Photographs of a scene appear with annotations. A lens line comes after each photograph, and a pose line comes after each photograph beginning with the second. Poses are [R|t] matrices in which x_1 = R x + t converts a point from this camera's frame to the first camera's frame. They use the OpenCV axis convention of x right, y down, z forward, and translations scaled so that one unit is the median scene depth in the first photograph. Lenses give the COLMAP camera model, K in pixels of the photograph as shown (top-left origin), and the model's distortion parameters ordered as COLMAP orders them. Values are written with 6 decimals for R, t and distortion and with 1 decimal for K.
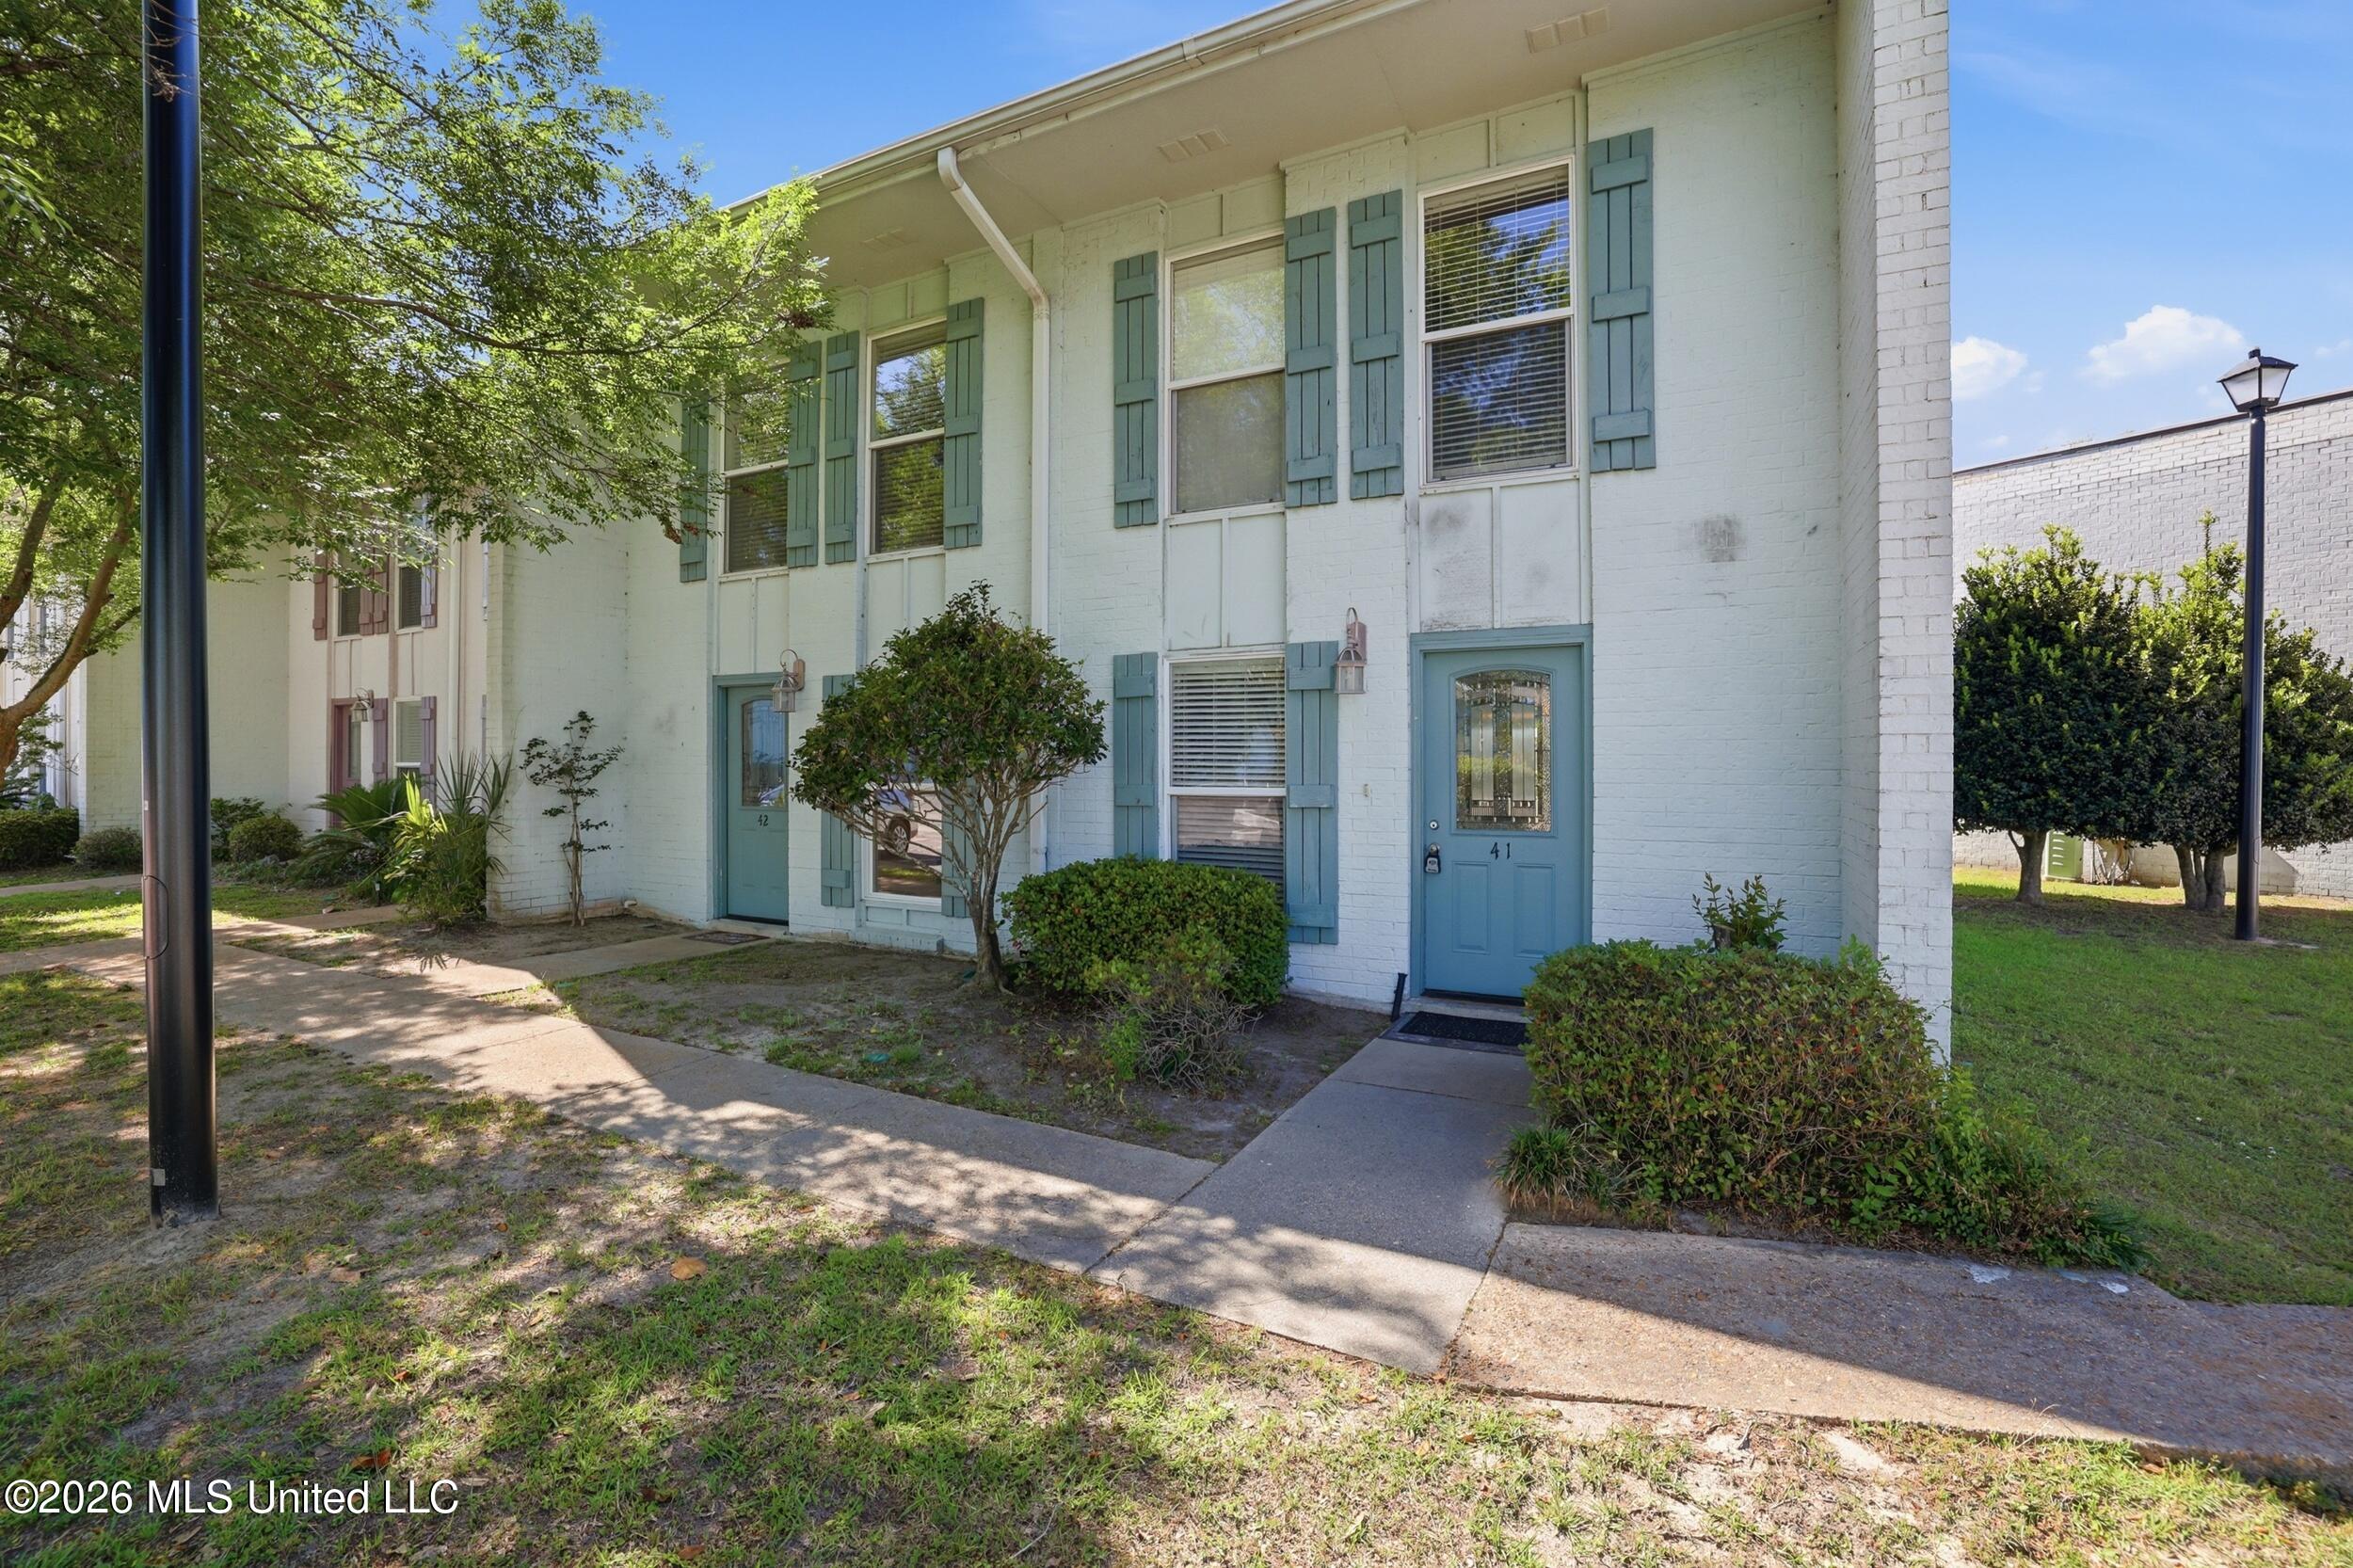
lens RADIAL K [[1013.1, 0, 1171.3], [0, 1013.1, 766.6], [0, 0, 1]] dist [-0.054862, 0.021367]
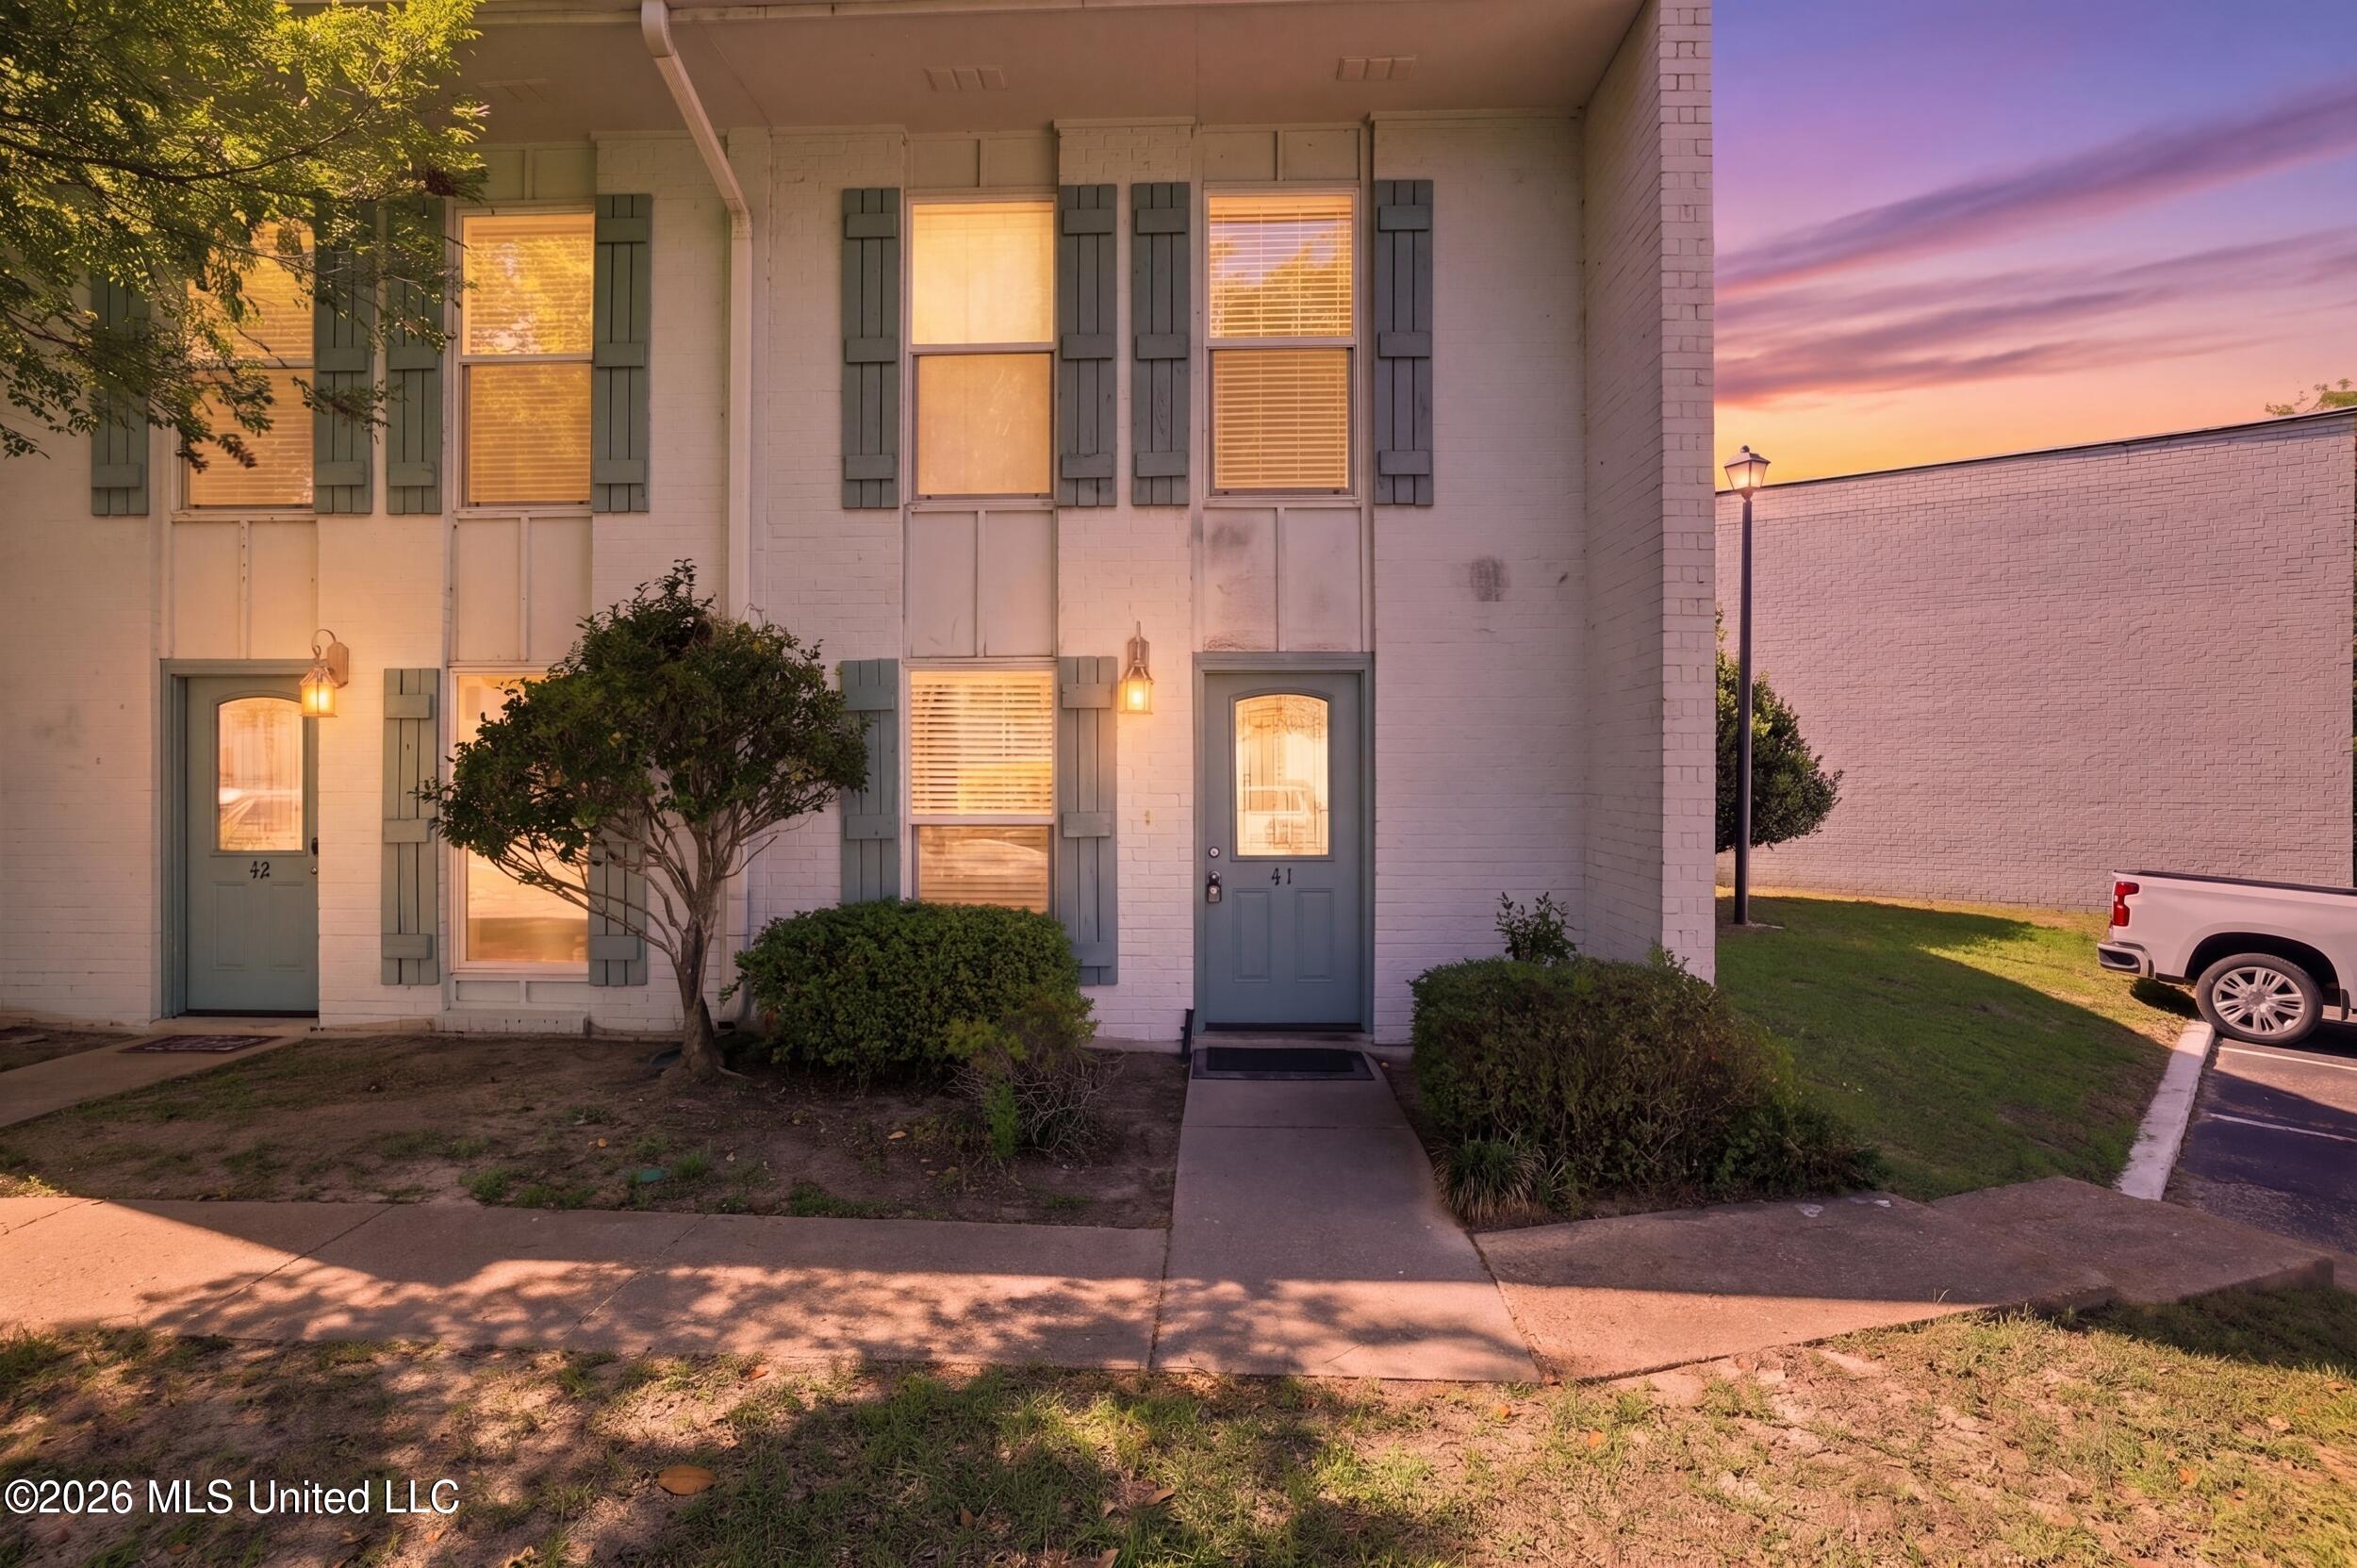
lens RADIAL K [[1144.1, 0, 1174.1], [0, 1144.1, 781.8], [0, 0, 1]] dist [-0.044995, 0.025975]
pose [[0.902776, -0.003374, 0.430098, -0.356212], [0.002211, 0.999992, 0.003203, -0.018955], [-0.430106, -0.001941, 0.902776, 0.046318]]
